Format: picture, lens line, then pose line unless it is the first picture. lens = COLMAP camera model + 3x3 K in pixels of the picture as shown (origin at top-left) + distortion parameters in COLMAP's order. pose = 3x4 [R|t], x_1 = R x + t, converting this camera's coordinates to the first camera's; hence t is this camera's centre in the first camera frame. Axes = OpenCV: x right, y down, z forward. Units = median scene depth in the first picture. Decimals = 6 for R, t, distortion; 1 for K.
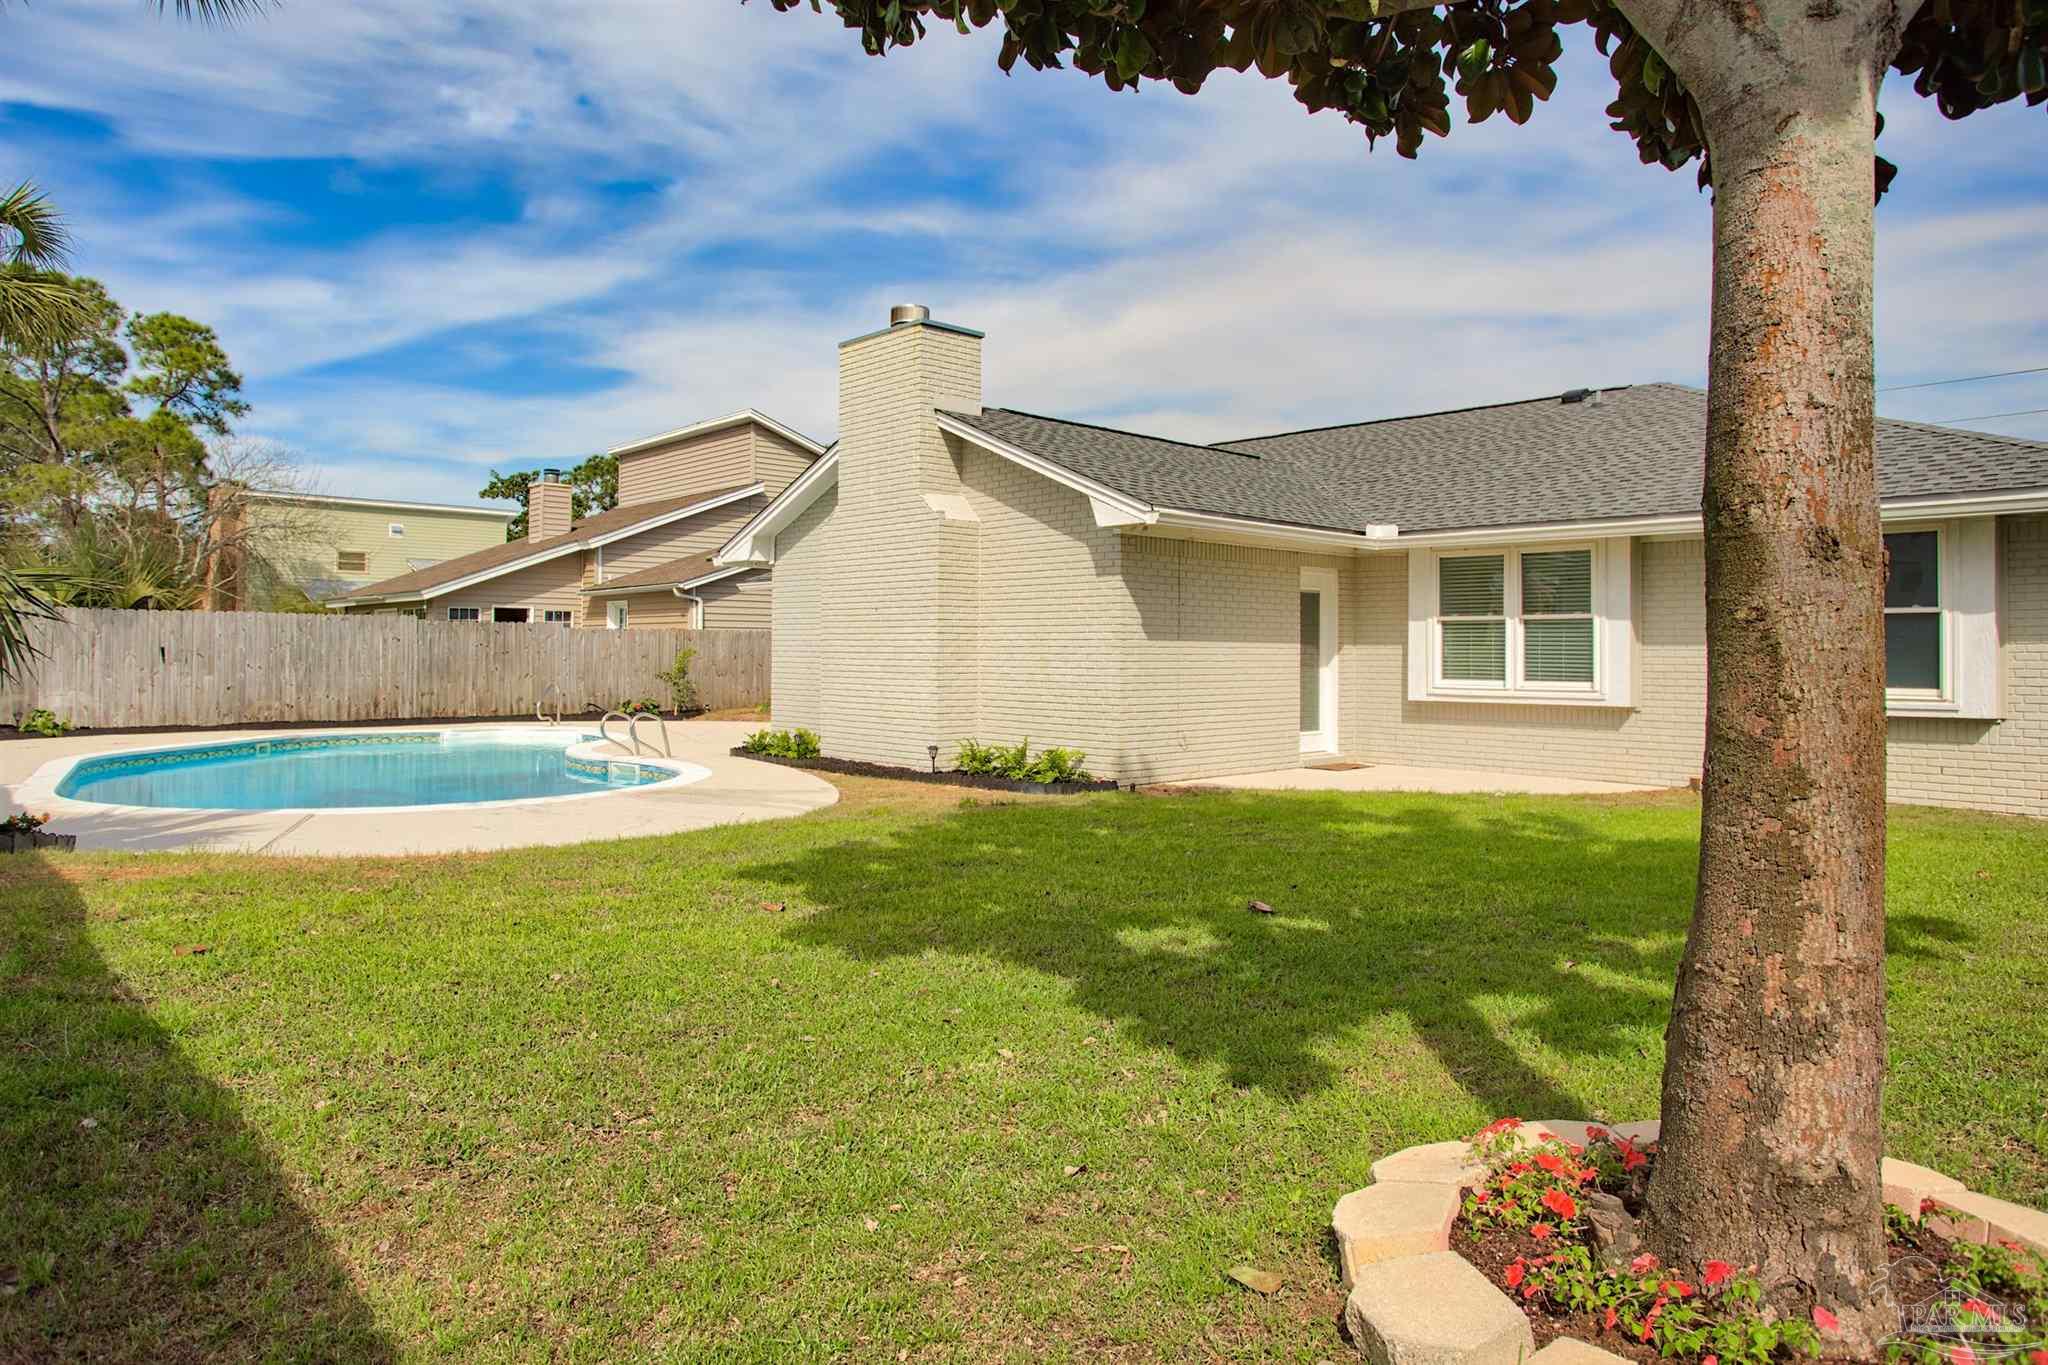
lens RADIAL K [[1349.7, 0, 1023.2], [0, 1349.7, 670.7], [0, 0, 1]] dist [-0.045395, 0.001128]
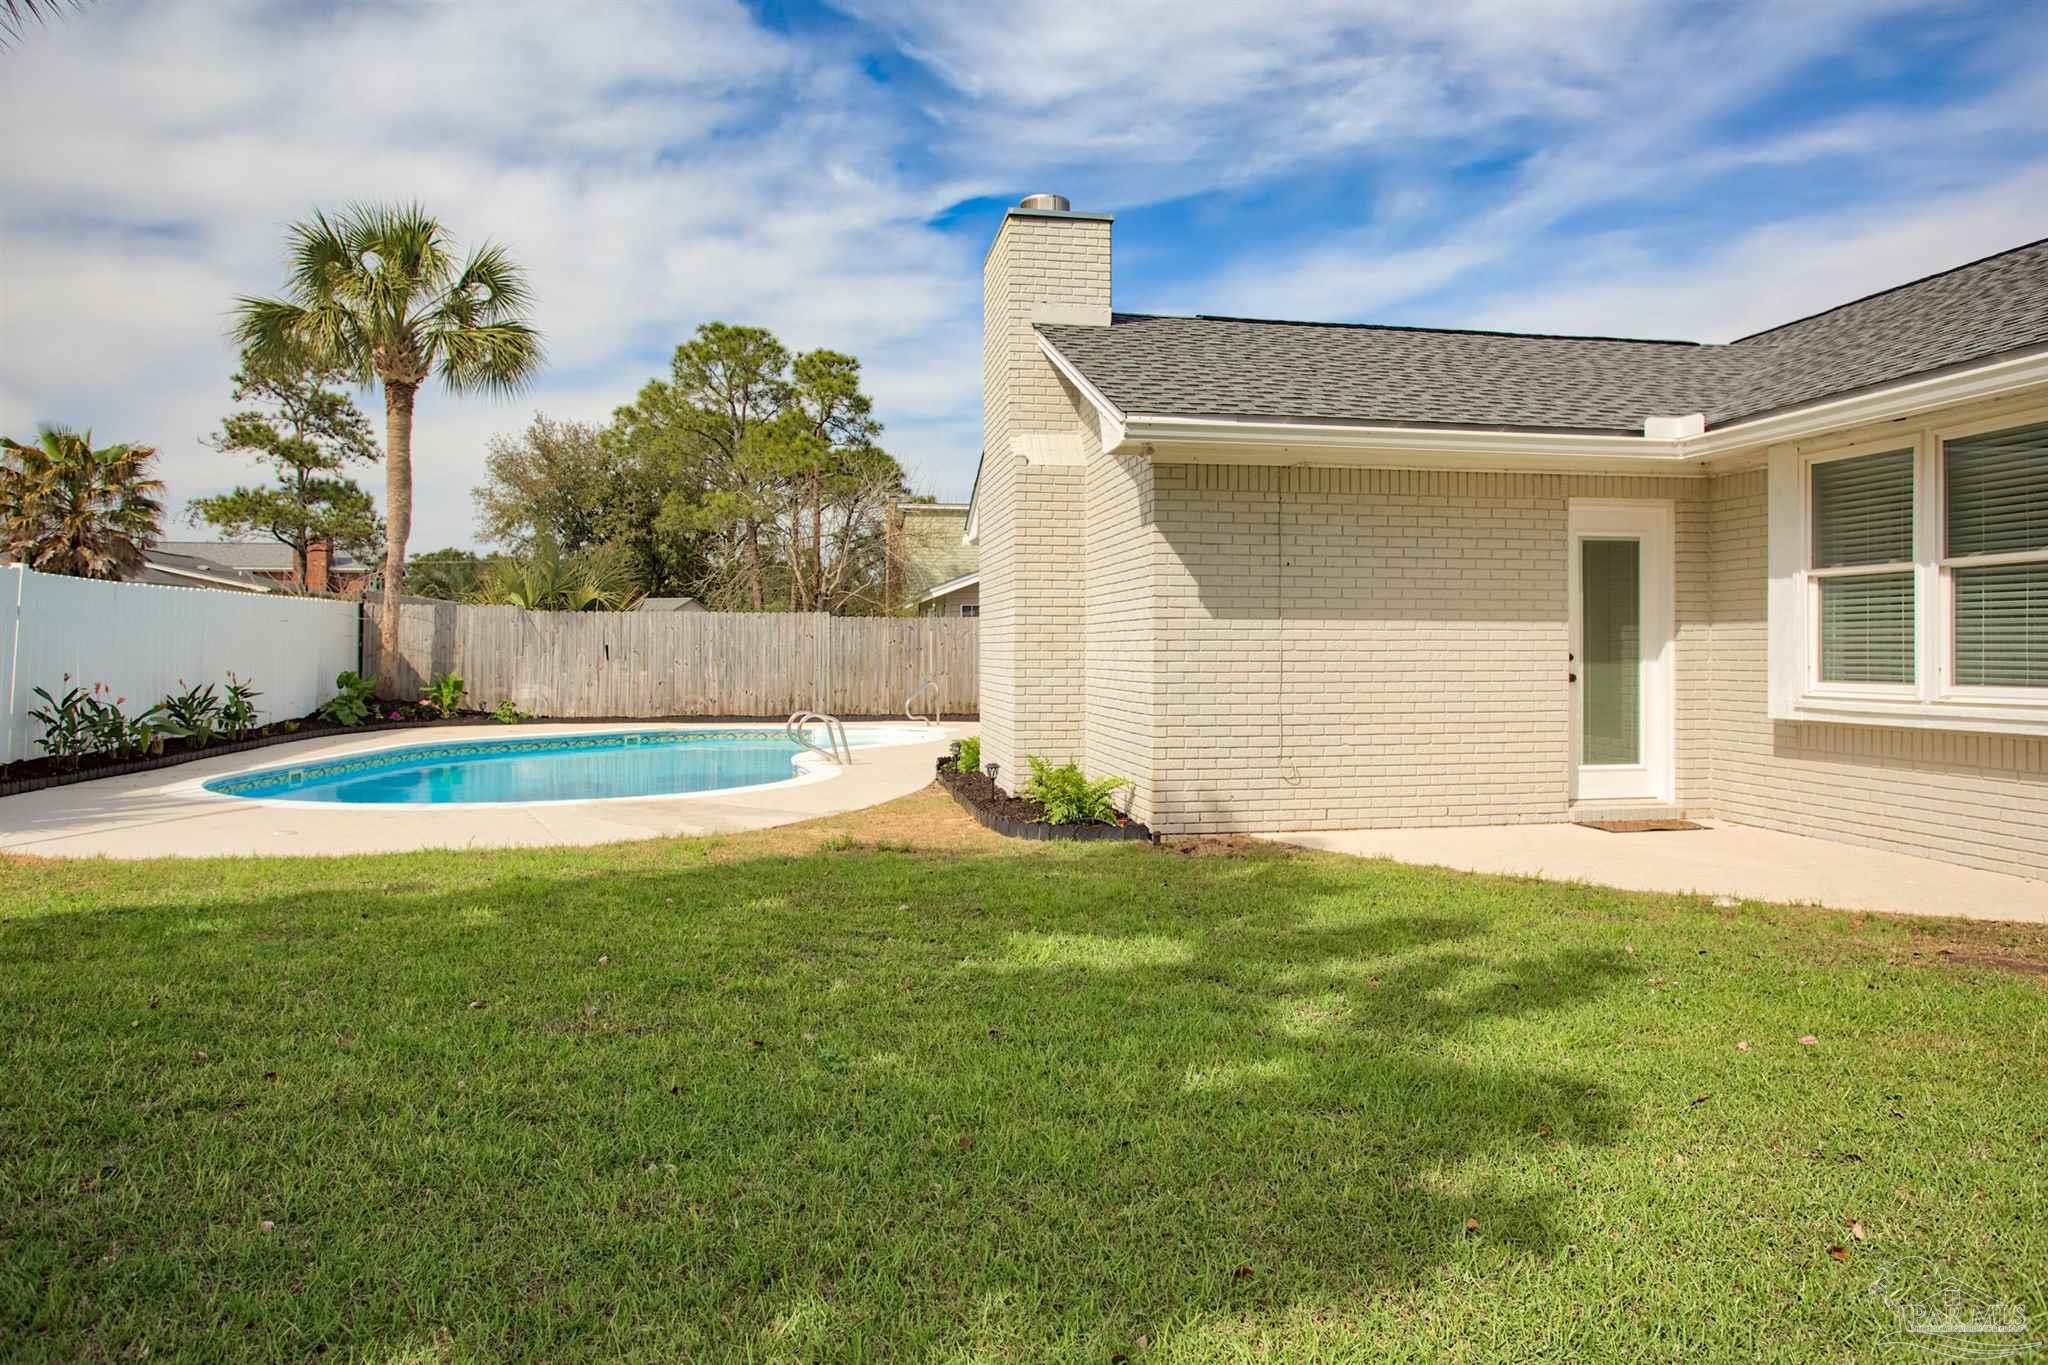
lens RADIAL K [[1381.1, 0, 1022.3], [0, 1381.1, 682.2], [0, 0, 1]] dist [-0.022528, 0.001687]
pose [[0.809595, 0.008064, -0.586933, 0.294036], [-0.005186, 0.999965, 0.006585, 0.003438], [0.586965, -0.002287, 0.809609, 0.268551]]
